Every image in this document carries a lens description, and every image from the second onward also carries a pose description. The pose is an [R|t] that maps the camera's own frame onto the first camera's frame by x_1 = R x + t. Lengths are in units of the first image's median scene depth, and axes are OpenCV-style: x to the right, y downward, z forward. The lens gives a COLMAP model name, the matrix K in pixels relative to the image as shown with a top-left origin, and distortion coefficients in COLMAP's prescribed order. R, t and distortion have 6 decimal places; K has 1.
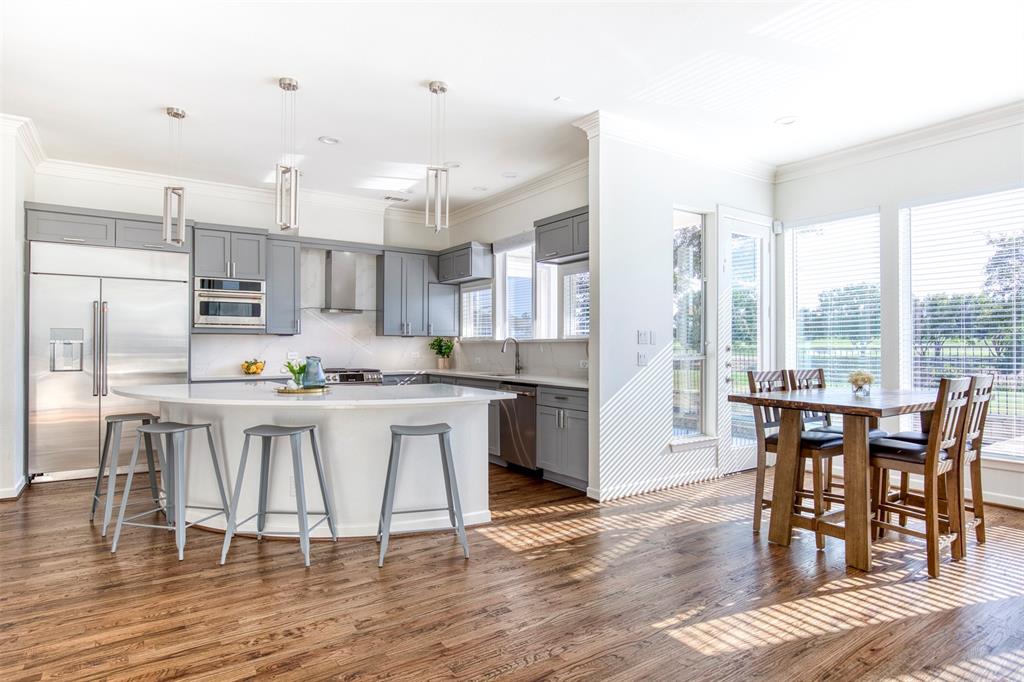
lens RADIAL K [[560.7, 0, 512.0], [0, 560.7, 341.0], [0, 0, 1]] dist [-0.016818, 0.002201]
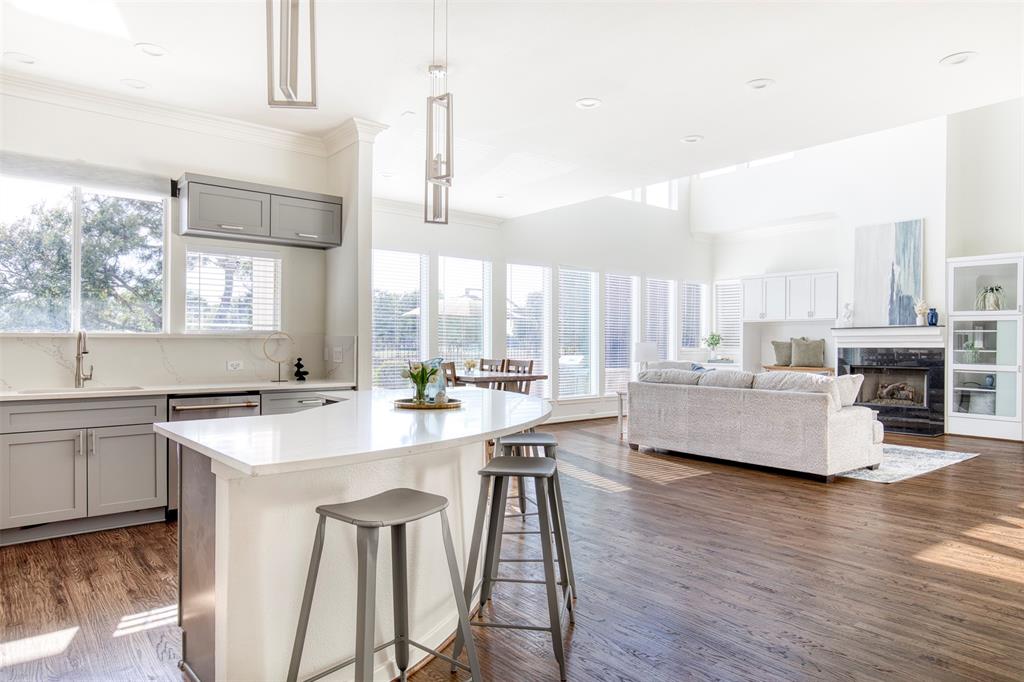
lens RADIAL K [[650.1, 0, 512.0], [0, 650.1, 341.0], [0, 0, 1]] dist [0.002398, 0.001703]
pose [[-0.088398, 0.004334, 0.996076, -0.871782], [-0.011581, 0.999918, -0.005378, 0.004965], [-0.996018, -0.012011, -0.088341, 0.683119]]
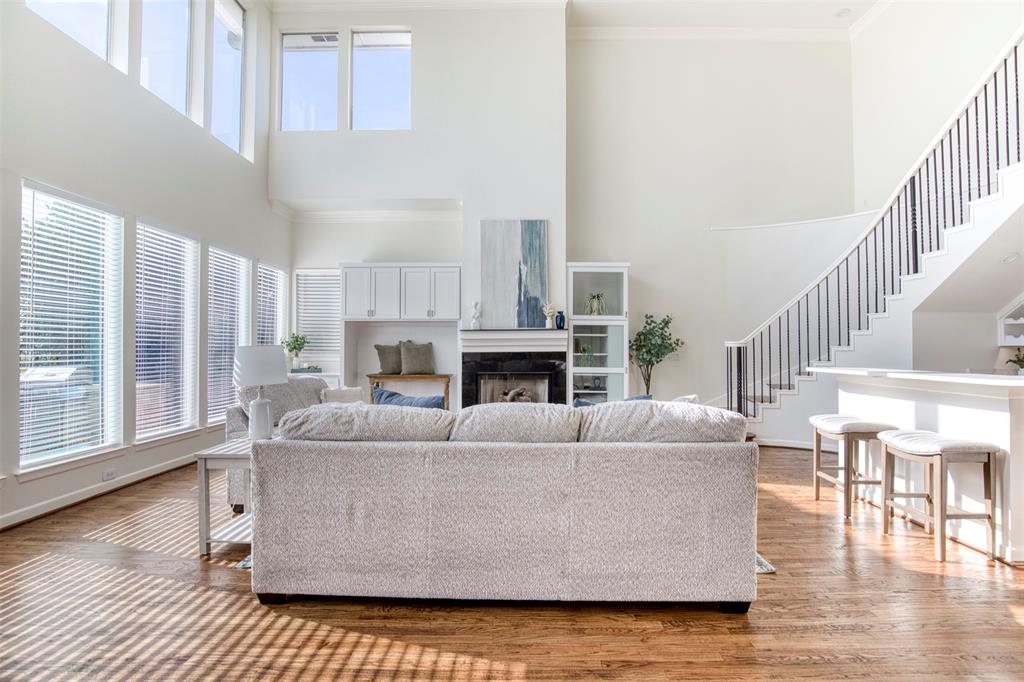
lens RADIAL K [[483.0, 0, 515.1], [0, 483.0, 343.4], [0, 0, 1]] dist [-0.024246, 0.000962]
pose [[-0.822622, 0.008250, 0.568528, 0.074498], [-0.002775, 0.999825, -0.018524, 0.003326], [-0.568581, -0.016816, -0.822455, 0.524668]]
